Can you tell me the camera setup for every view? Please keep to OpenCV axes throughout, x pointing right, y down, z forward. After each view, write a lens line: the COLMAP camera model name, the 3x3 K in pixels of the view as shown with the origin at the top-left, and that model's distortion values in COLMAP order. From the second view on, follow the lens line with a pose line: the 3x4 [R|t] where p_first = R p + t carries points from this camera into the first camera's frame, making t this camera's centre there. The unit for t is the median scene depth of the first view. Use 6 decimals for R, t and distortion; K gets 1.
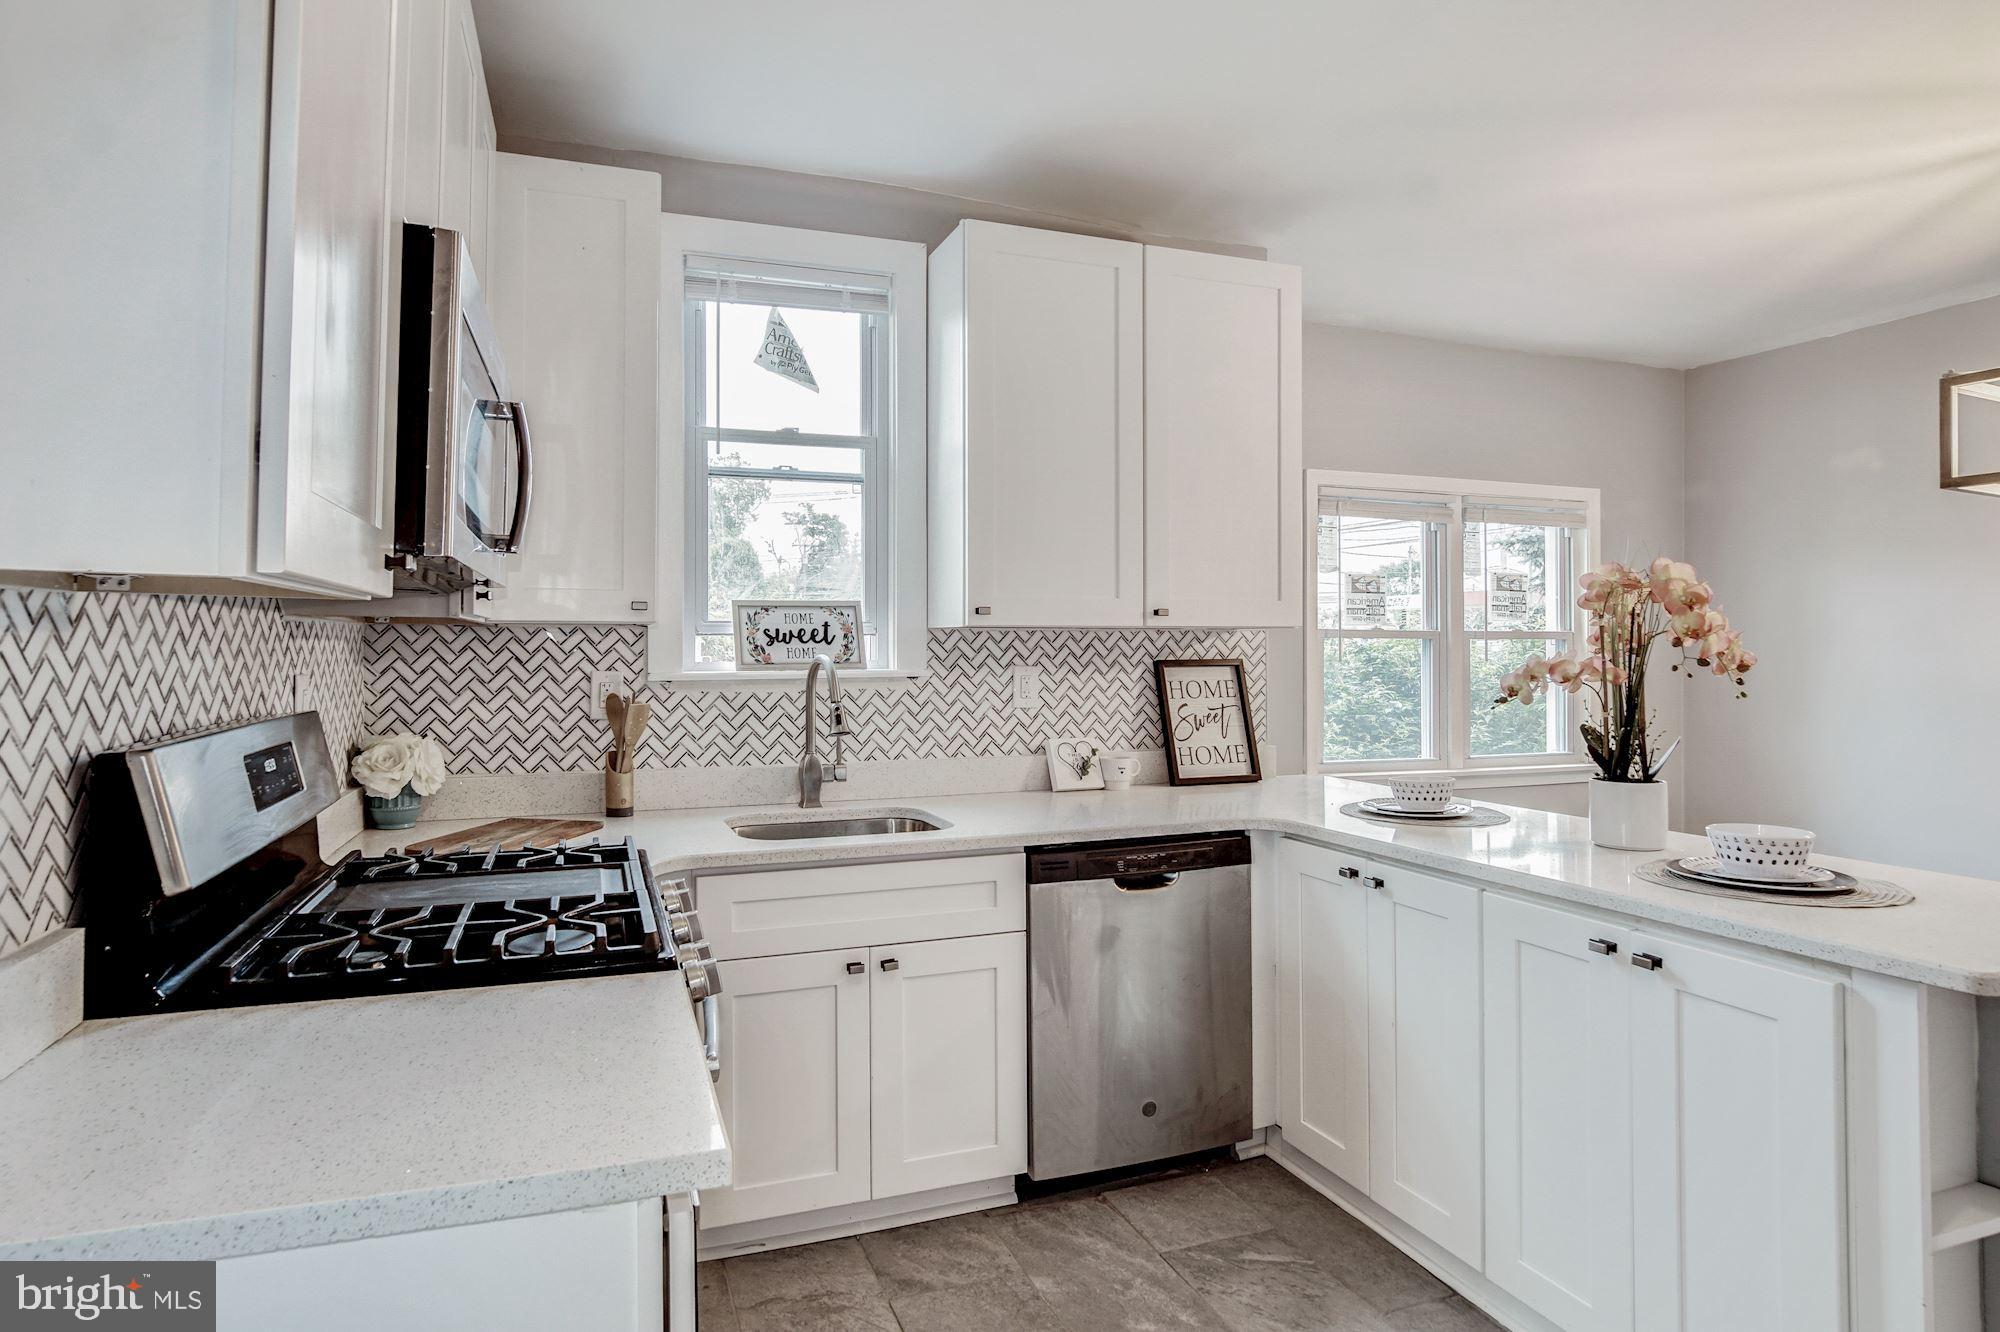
lens RADIAL K [[1060.3, 0, 979.3], [0, 1060.3, 646.2], [0, 0, 1]] dist [0.004798, 0.000108]
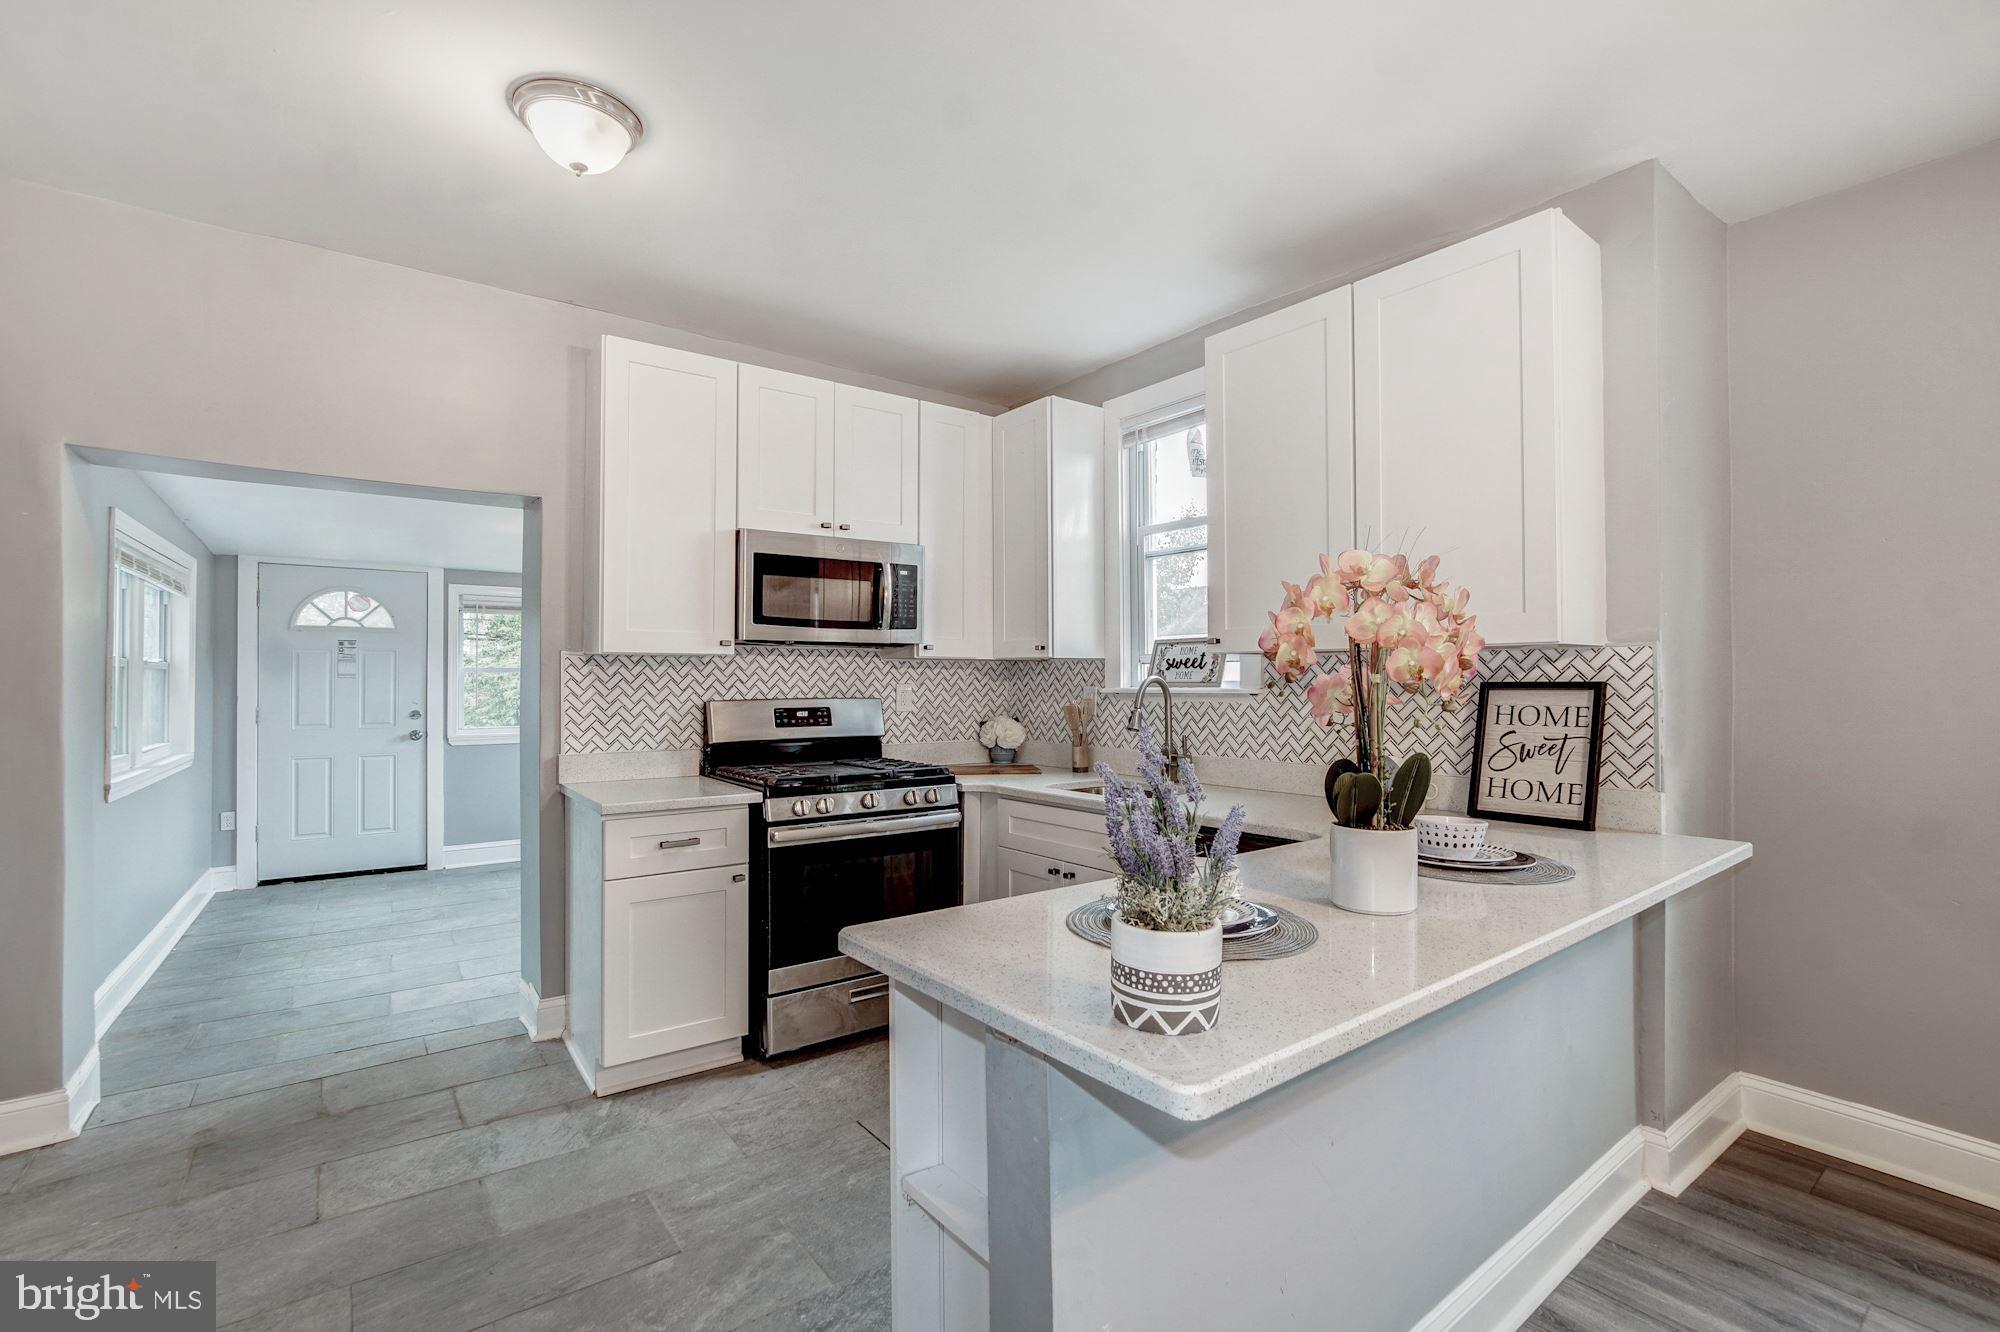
lens RADIAL K [[868.7, 0, 983.1], [0, 868.7, 677.4], [0, 0, 1]] dist [-0.015848, 0.004125]
pose [[0.303983, 0.000950, -0.952677, 0.763890], [0.006374, 0.999975, 0.003031, 0.003692], [0.952656, -0.006994, 0.303969, 0.351519]]
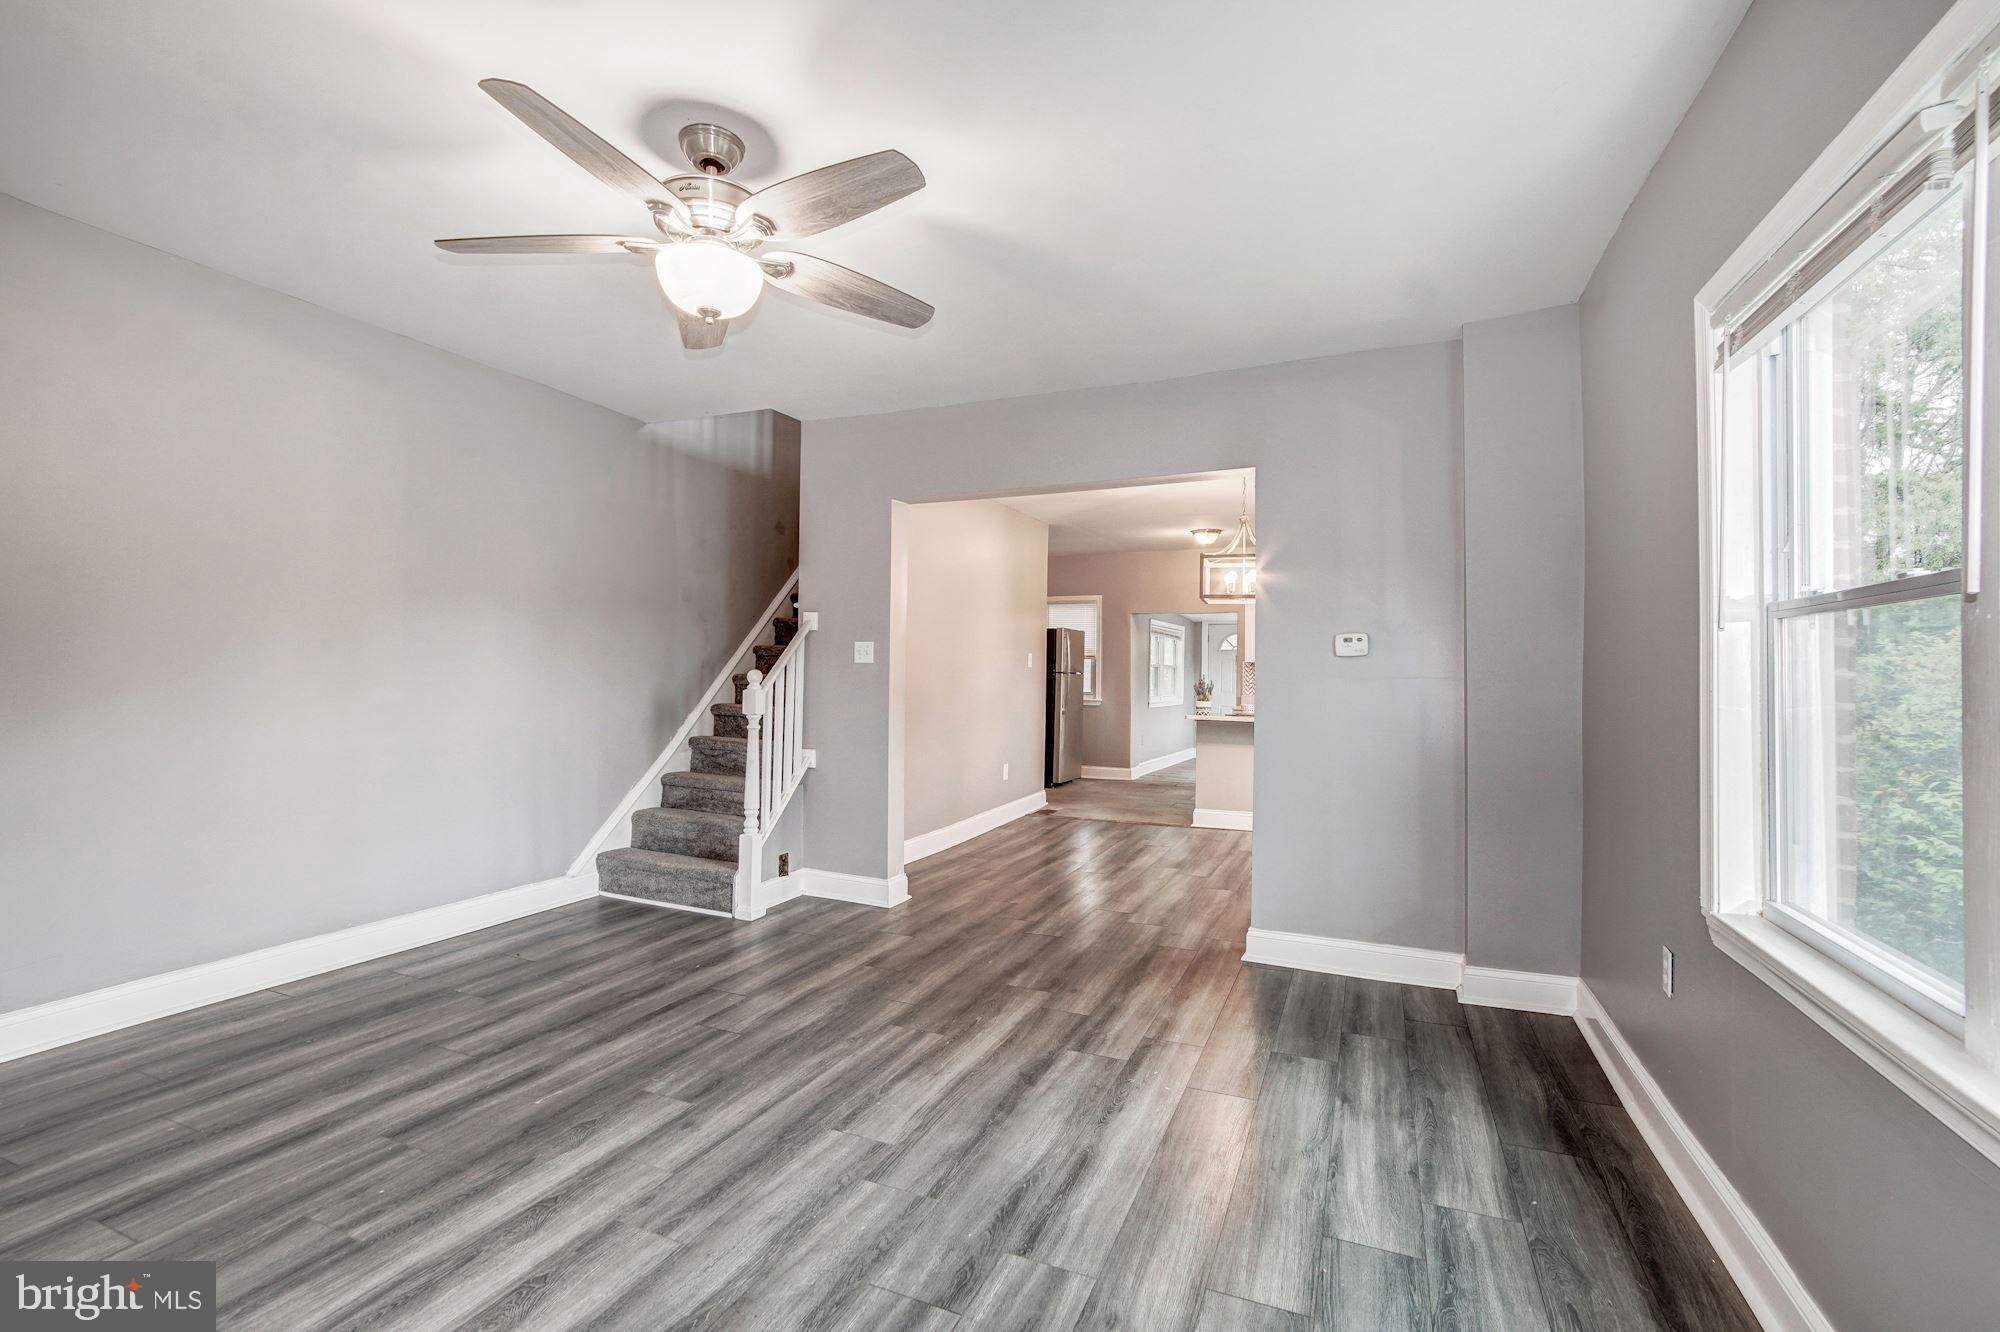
lens RADIAL K [[868.7, 0, 1019.2], [0, 868.7, 649.1], [0, 0, 1]] dist [-0.015848, 0.004125]
pose [[-0.666459, -0.027661, -0.745028, 2.370774], [-0.005038, 0.999456, -0.032601, 0.032278], [0.745525, -0.017974, -0.666236, 1.574225]]
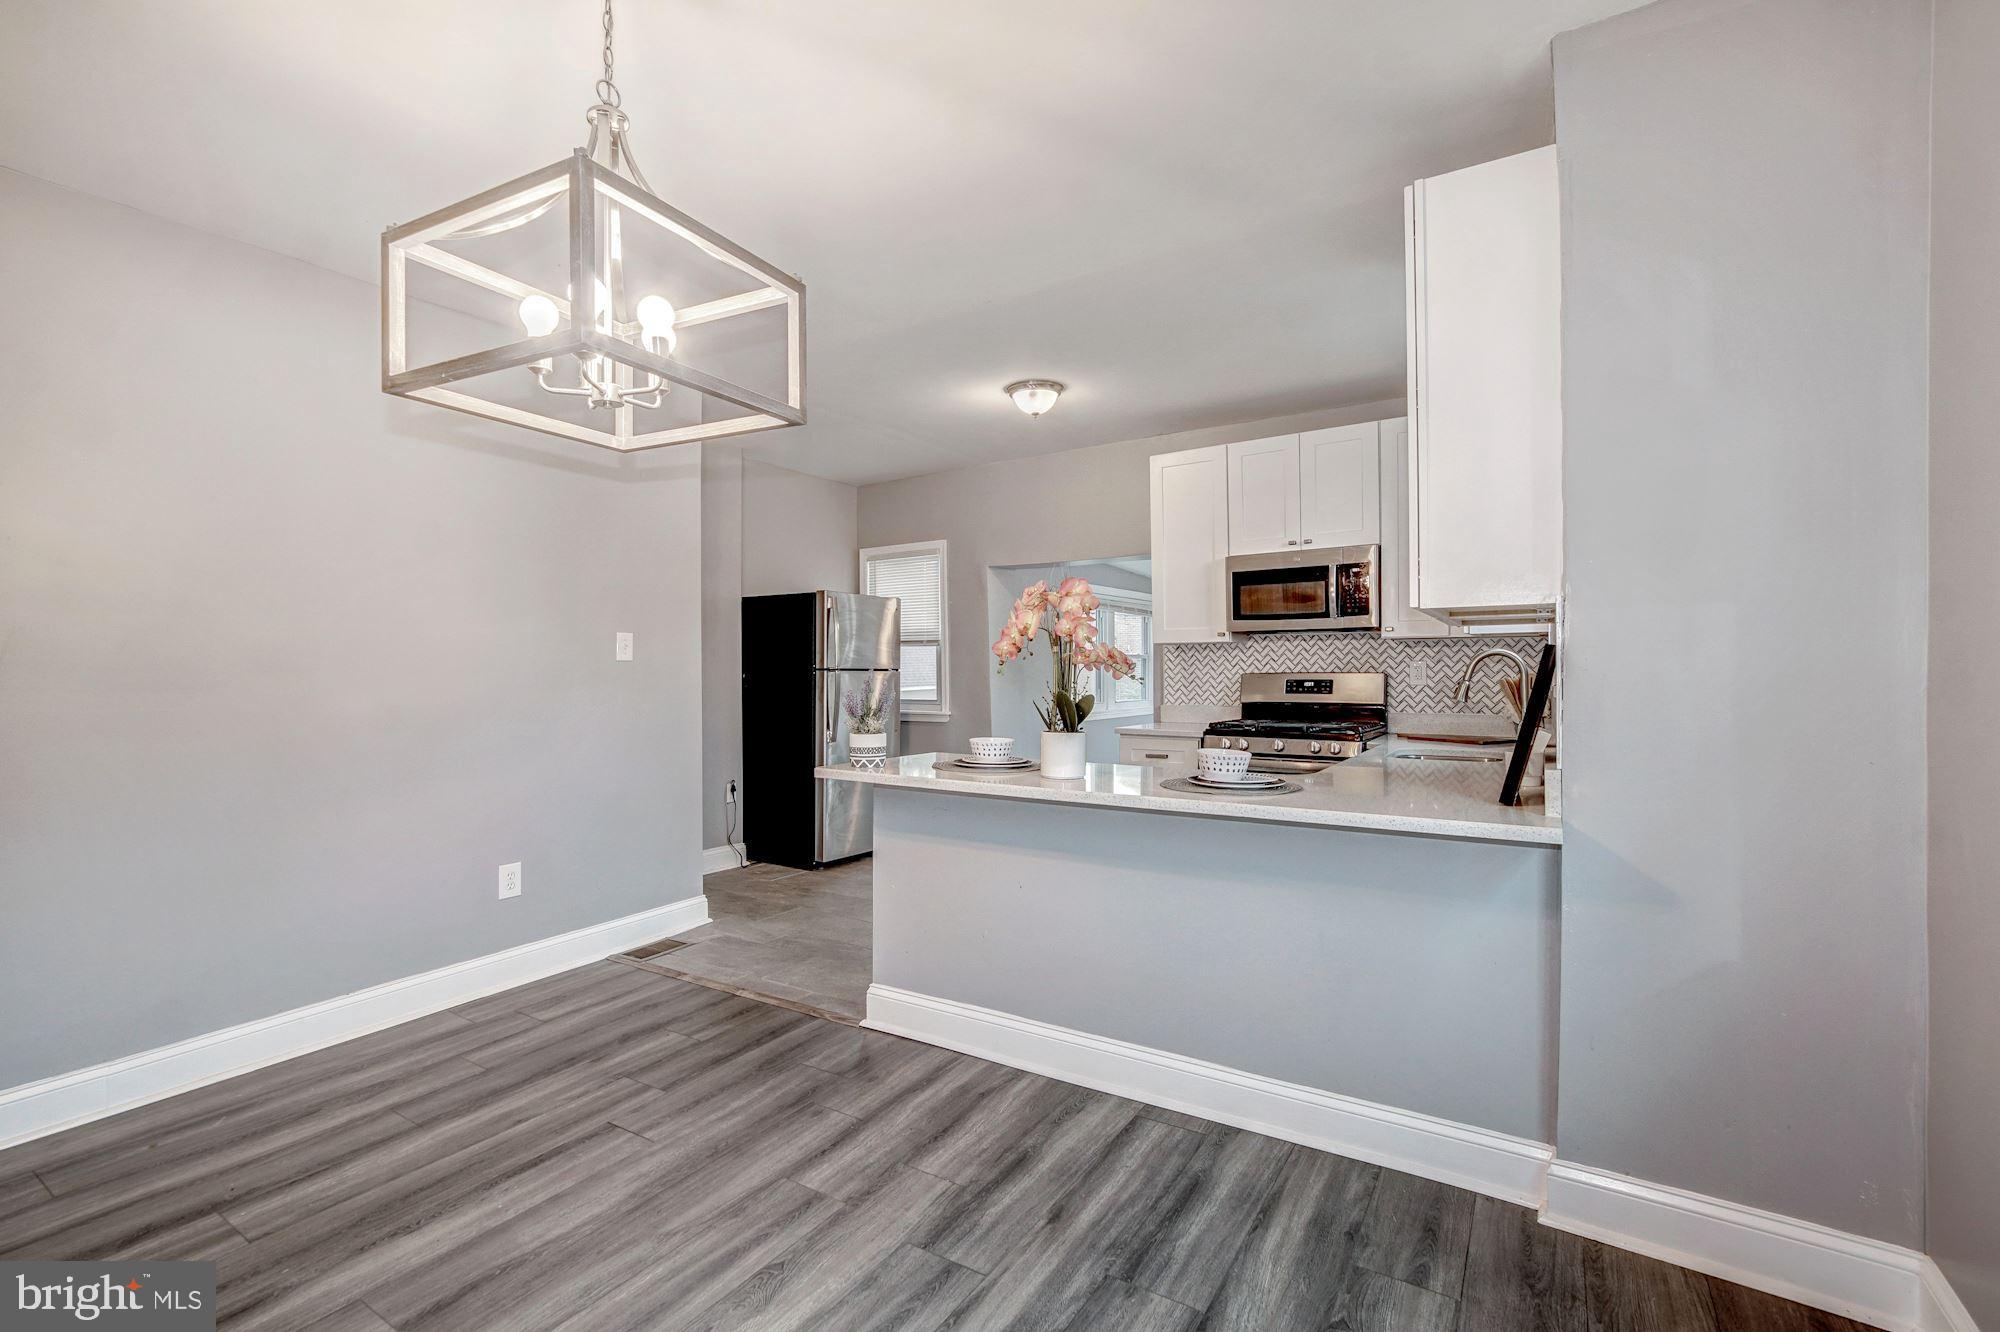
lens RADIAL K [[868.7, 0, 998.1], [0, 868.7, 678.4], [0, 0, 1]] dist [-0.015848, 0.004125]
pose [[-0.784278, 0.012622, -0.620281, 0.946835], [0.011949, 0.999915, 0.005239, 0.027956], [0.620295, -0.003303, -0.784362, 1.268576]]
